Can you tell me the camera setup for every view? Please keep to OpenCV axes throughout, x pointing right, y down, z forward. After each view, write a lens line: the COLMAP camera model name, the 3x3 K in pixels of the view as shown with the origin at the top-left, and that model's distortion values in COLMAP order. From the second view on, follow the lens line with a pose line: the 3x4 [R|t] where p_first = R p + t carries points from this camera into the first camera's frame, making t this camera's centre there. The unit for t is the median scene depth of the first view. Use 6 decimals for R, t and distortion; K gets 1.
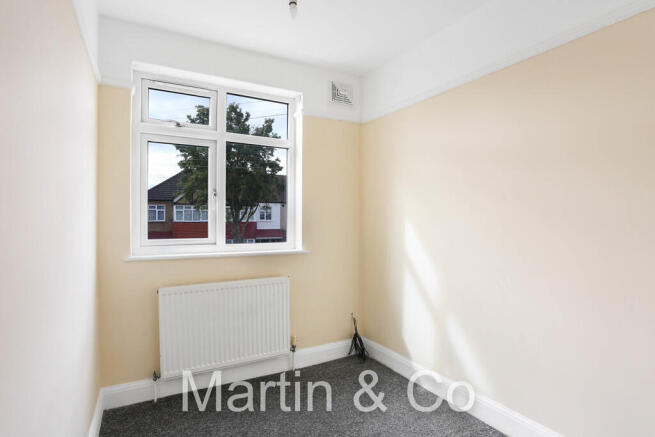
lens RADIAL K [[342.9, 0, 327.5], [0, 342.9, 218.5], [0, 0, 1]] dist [-0.001001, -0.000040]
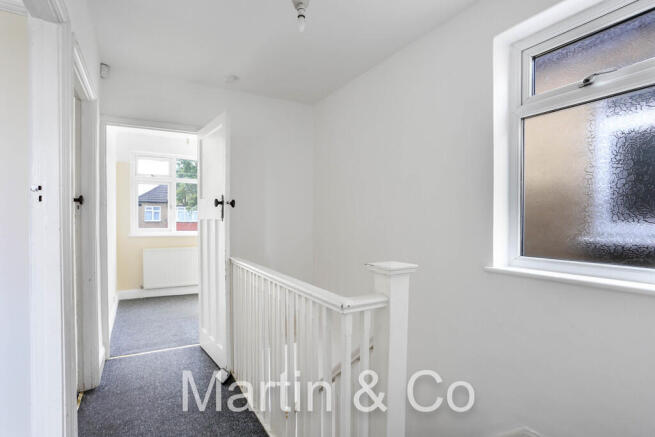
lens RADIAL K [[336.4, 0, 327.5], [0, 336.4, 218.5], [0, 0, 1]] dist [0.001403, 0.000161]
pose [[0.999963, -0.000985, 0.008496, 0.609091], [0.000974, 0.999999, 0.001326, -0.002437], [-0.008497, -0.001317, 0.999963, -1.062927]]
